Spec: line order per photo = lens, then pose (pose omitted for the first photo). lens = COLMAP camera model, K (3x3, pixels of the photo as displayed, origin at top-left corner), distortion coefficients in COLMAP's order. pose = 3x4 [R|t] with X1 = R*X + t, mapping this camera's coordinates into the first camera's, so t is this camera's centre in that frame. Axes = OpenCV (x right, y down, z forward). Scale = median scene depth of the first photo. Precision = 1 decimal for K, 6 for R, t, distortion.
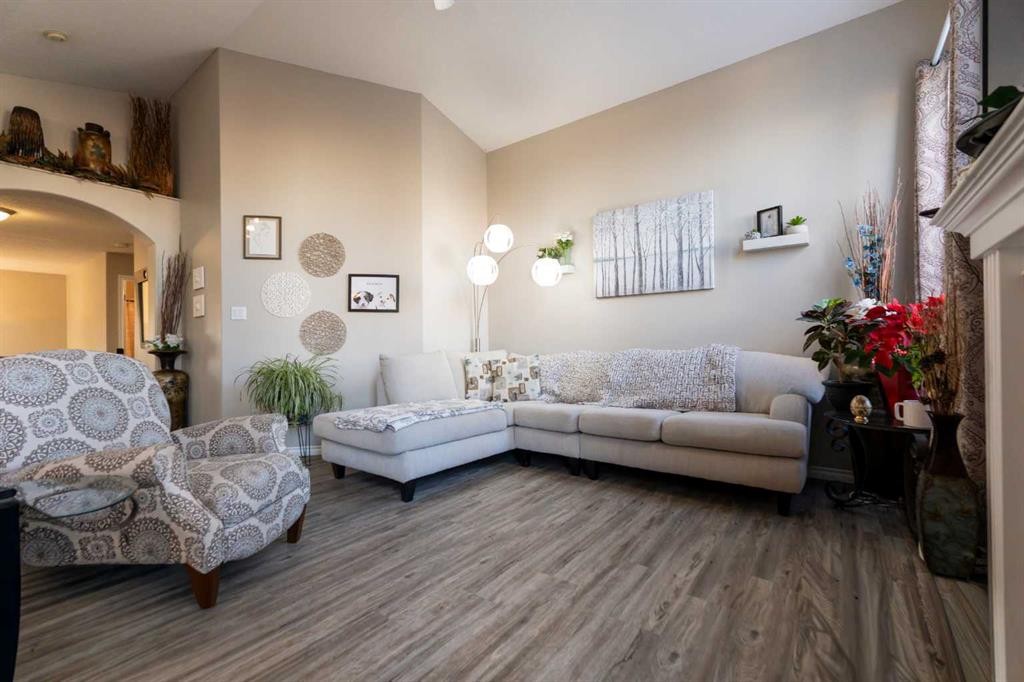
lens RADIAL K [[431.7, 0, 512.0], [0, 431.7, 341.0], [0, 0, 1]] dist [0.000324, 0.000007]
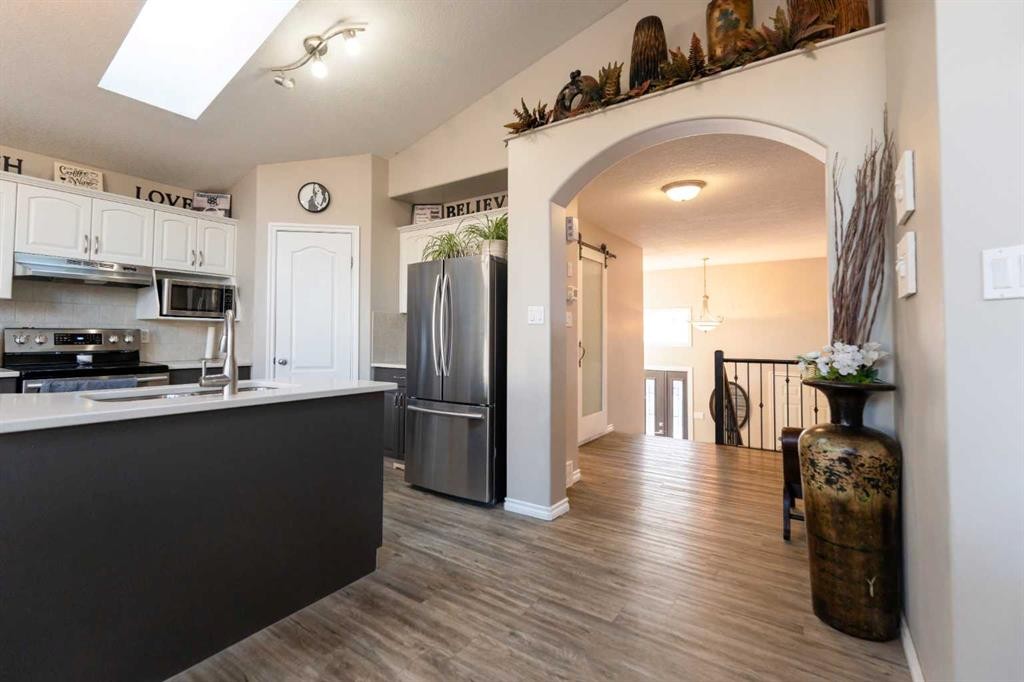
lens RADIAL K [[451.4, 0, 485.2], [0, 451.4, 321.5], [0, 0, 1]] dist [-0.000362, 0.000047]
pose [[0.011556, -0.019026, -0.999752, -0.371070], [0.005427, 0.999805, -0.018965, -0.031157], [0.999918, -0.005207, 0.011657, 0.668863]]
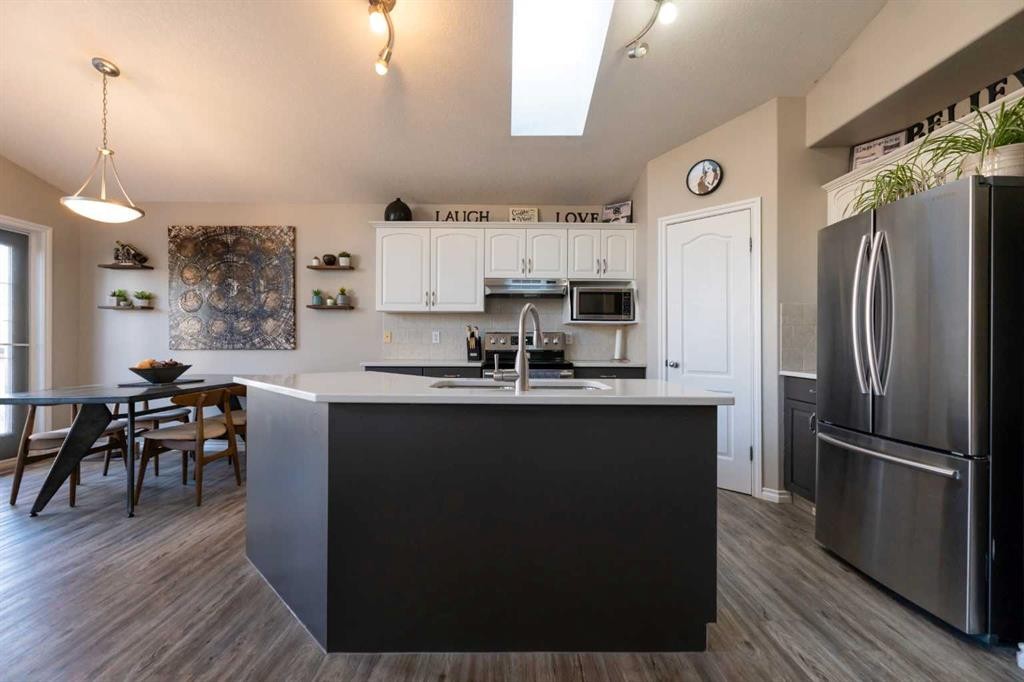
lens RADIAL K [[436.0, 0, 519.0], [0, 436.0, 342.1], [0, 0, 1]] dist [0.003517, 0.000573]
pose [[-0.792481, 0.012321, -0.609772, -0.565096], [0.015420, 0.999881, 0.000163, -0.015019], [0.609702, -0.009273, -0.792577, 0.748130]]
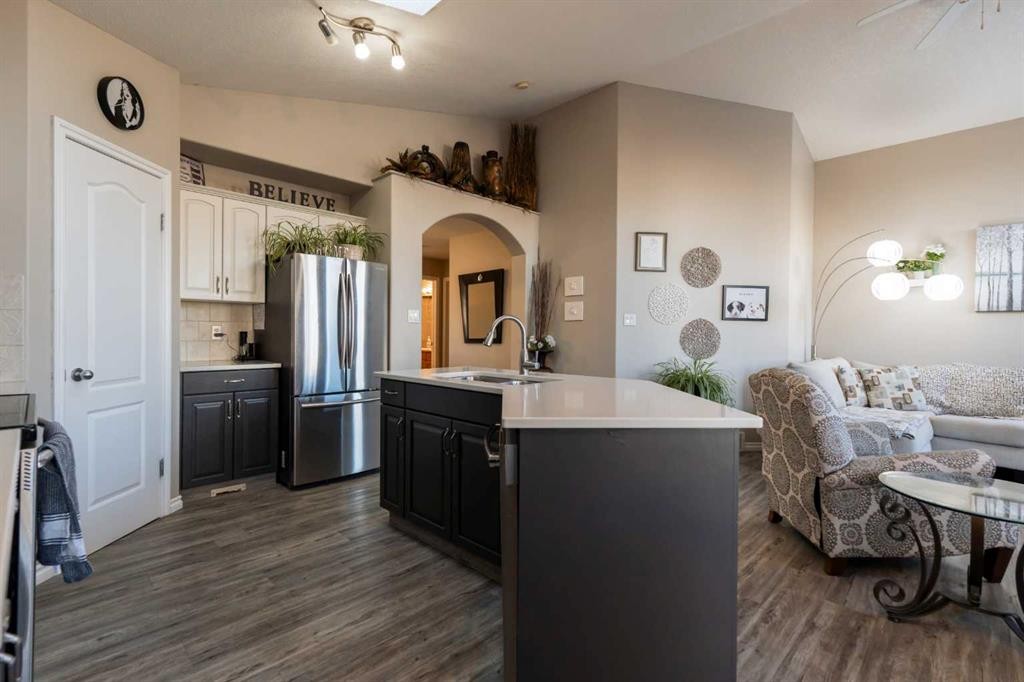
lens RADIAL K [[471.7, 0, 511.8], [0, 471.7, 335.4], [0, 0, 1]] dist [0.003205, 0.000400]
pose [[0.990479, 0.027191, -0.134953, -0.744177], [-0.025008, 0.999528, 0.017845, -0.037365], [0.135374, -0.014300, 0.990691, -0.245045]]
